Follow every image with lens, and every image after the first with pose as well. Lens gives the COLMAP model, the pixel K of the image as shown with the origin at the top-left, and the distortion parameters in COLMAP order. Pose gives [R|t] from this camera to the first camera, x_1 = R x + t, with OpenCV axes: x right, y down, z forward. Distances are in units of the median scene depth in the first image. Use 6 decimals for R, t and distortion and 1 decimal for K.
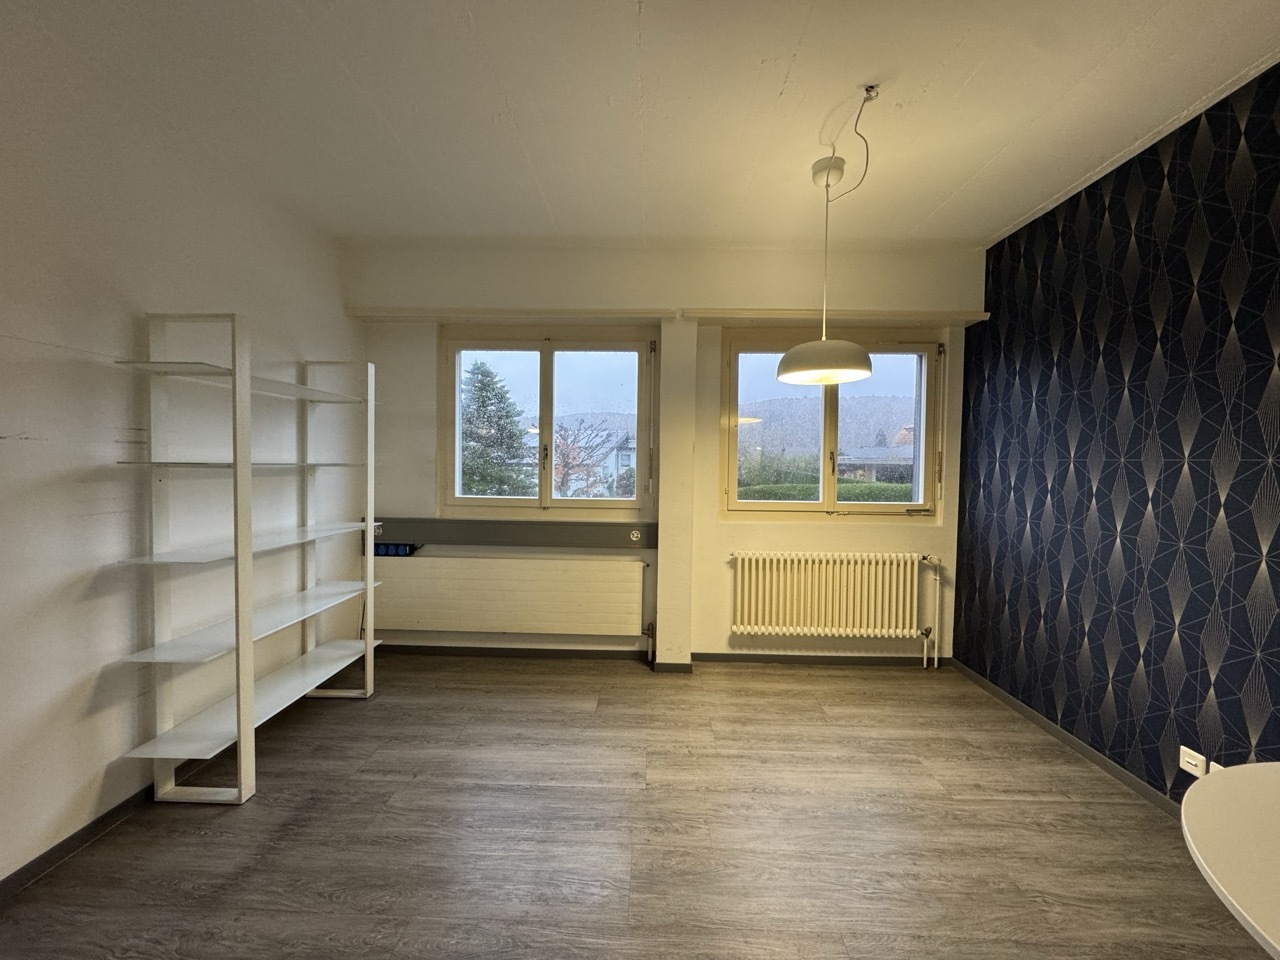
lens RADIAL K [[510.0, 0, 640.0], [0, 510.0, 480.0], [0, 0, 1]] dist [-0.001458, -0.000234]
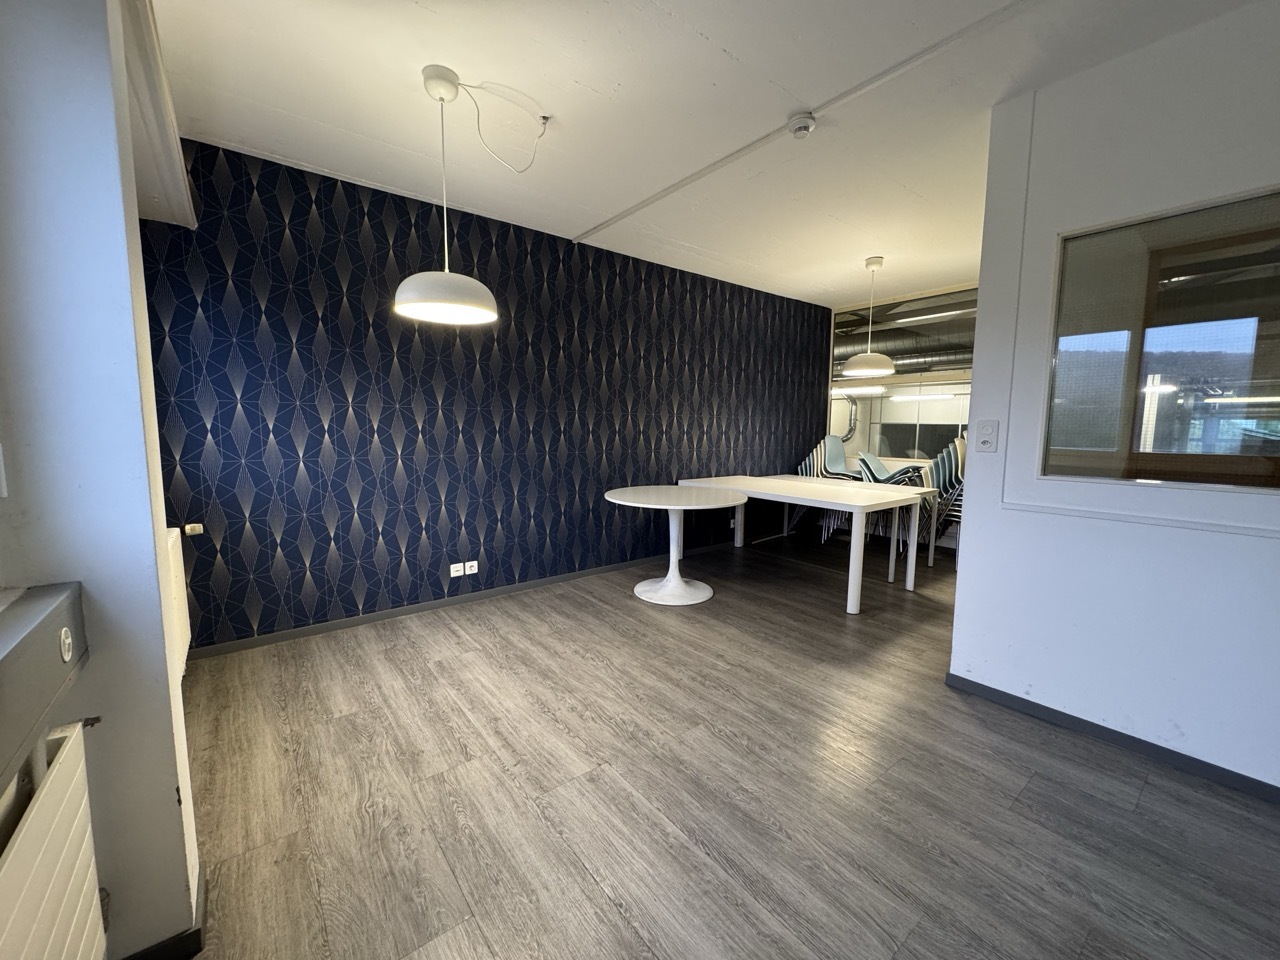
lens RADIAL K [[510.0, 0, 640.0], [0, 510.0, 480.0], [0, 0, 1]] dist [-0.001458, -0.000234]
pose [[-0.643029, -0.100115, 0.759270, -0.595115], [0.011821, 0.990003, 0.140551, -0.024695], [-0.765751, 0.099354, -0.635417, 1.312674]]
